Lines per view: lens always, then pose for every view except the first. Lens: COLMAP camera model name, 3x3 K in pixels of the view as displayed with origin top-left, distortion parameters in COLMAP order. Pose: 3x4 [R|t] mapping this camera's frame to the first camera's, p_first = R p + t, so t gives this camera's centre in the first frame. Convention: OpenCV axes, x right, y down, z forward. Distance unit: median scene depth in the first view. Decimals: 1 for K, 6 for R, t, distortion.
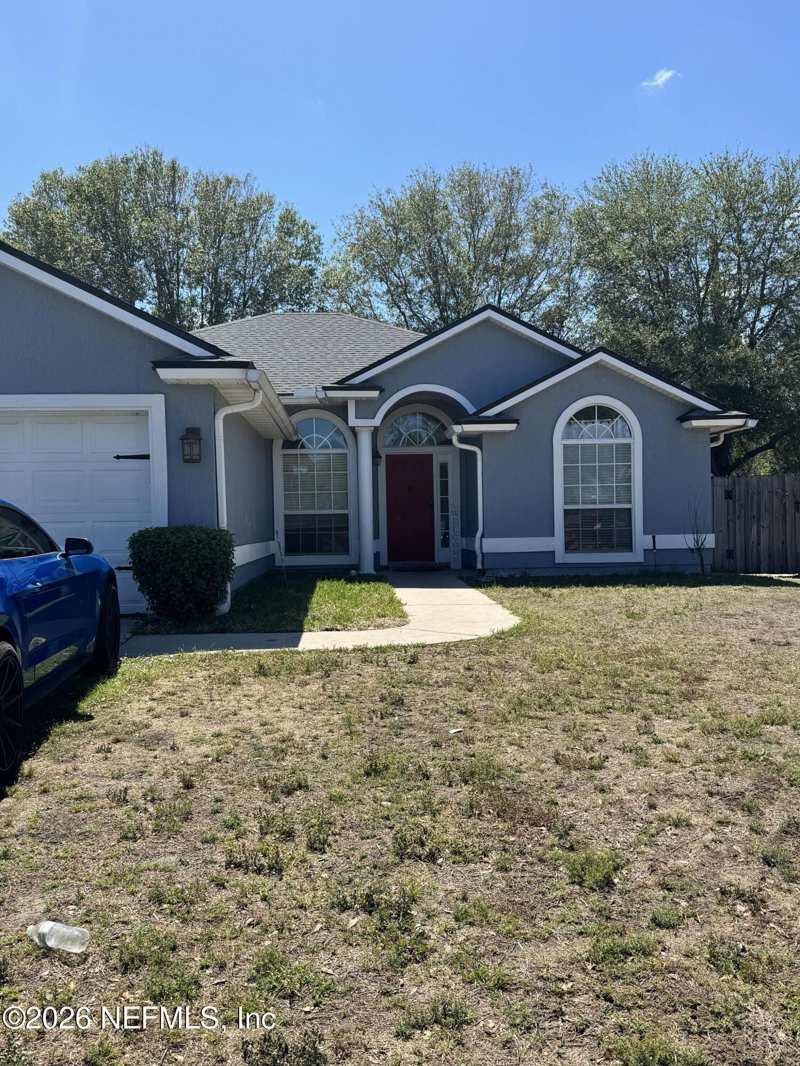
lens RADIAL K [[895.4, 0, 400.0], [0, 895.4, 533.0], [0, 0, 1]] dist [0.067573, -0.002469]
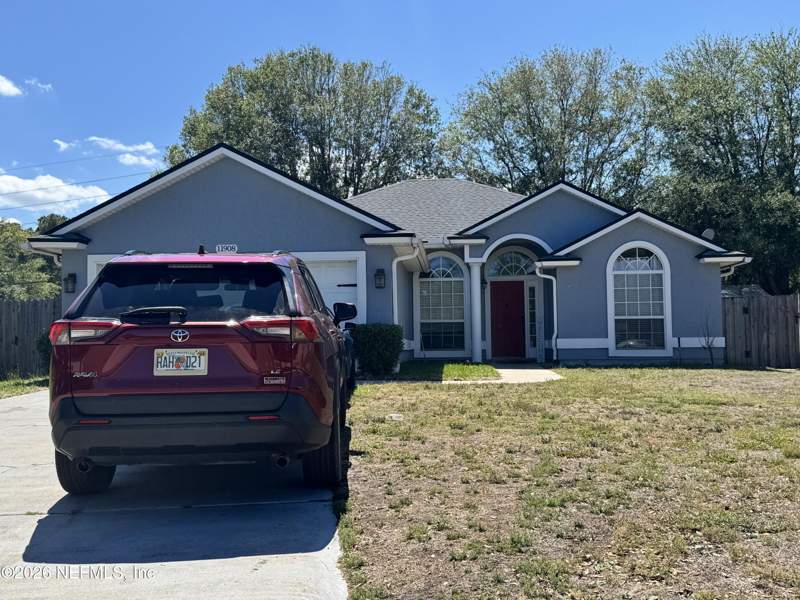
lens RADIAL K [[739.8, 0, 400.0], [0, 739.8, 300.0], [0, 0, 1]] dist [0.004141, -0.004820]
pose [[0.990195, 0.000477, -0.139692, 0.007190], [-0.008794, 0.998224, -0.058927, 0.014991], [0.139416, 0.059578, 0.988440, -0.214501]]
